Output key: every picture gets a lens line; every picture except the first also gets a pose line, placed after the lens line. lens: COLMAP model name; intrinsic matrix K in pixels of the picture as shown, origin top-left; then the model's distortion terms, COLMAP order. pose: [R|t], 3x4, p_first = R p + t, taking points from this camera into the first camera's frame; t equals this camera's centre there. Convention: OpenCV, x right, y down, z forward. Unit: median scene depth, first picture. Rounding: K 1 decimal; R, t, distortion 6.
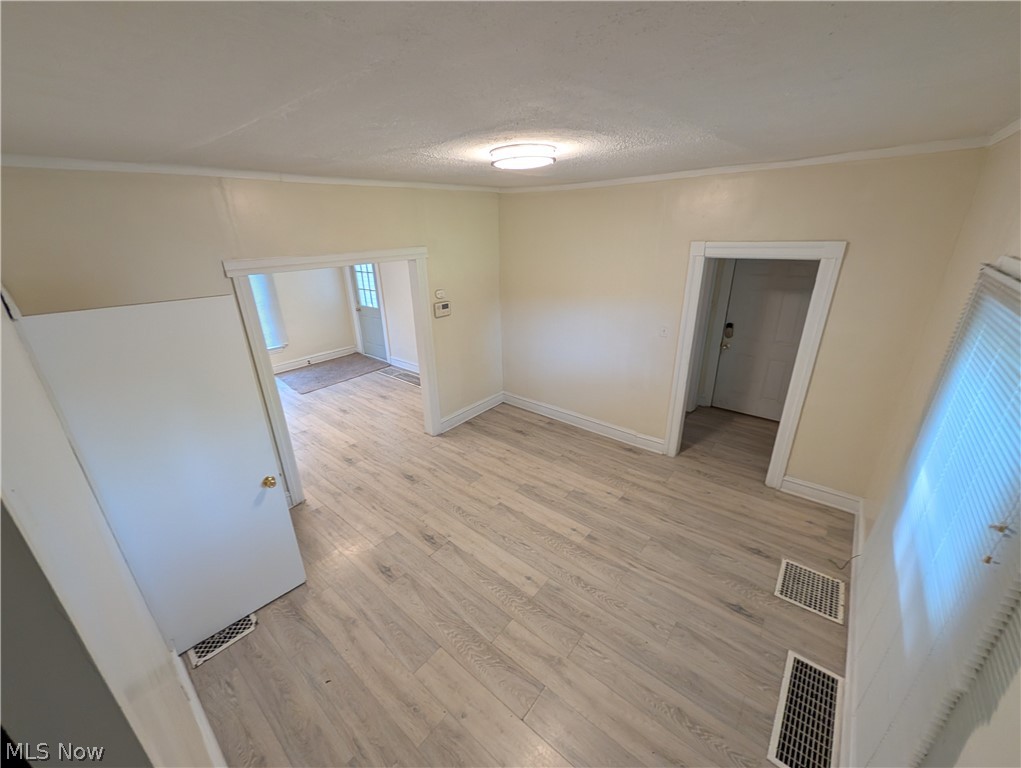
lens RADIAL K [[402.1, 0, 510.5], [0, 402.1, 384.3], [0, 0, 1]] dist [-0.000116, 0.000024]
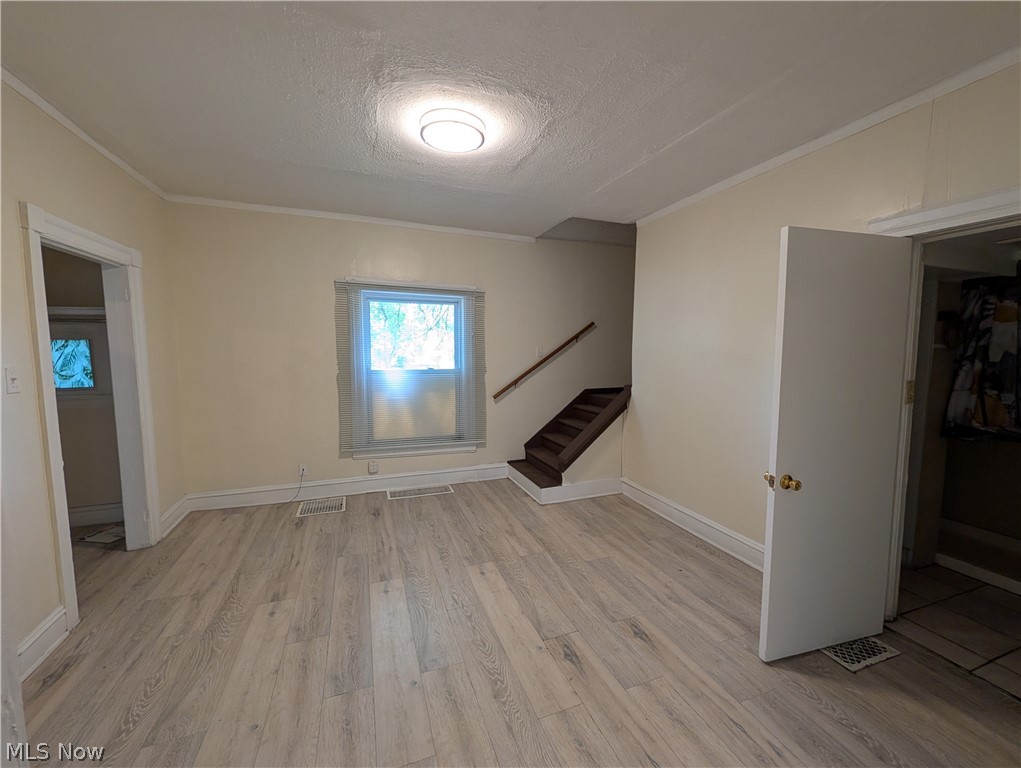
lens RADIAL K [[402.1, 0, 509.2], [0, 402.1, 383.2], [0, 0, 1]] dist [-0.000116, 0.000024]
pose [[-0.866080, -0.024203, 0.499319, -0.452172], [0.196682, 0.901775, 0.384861, -0.257954], [-0.459588, 0.431527, -0.776249, 1.463484]]
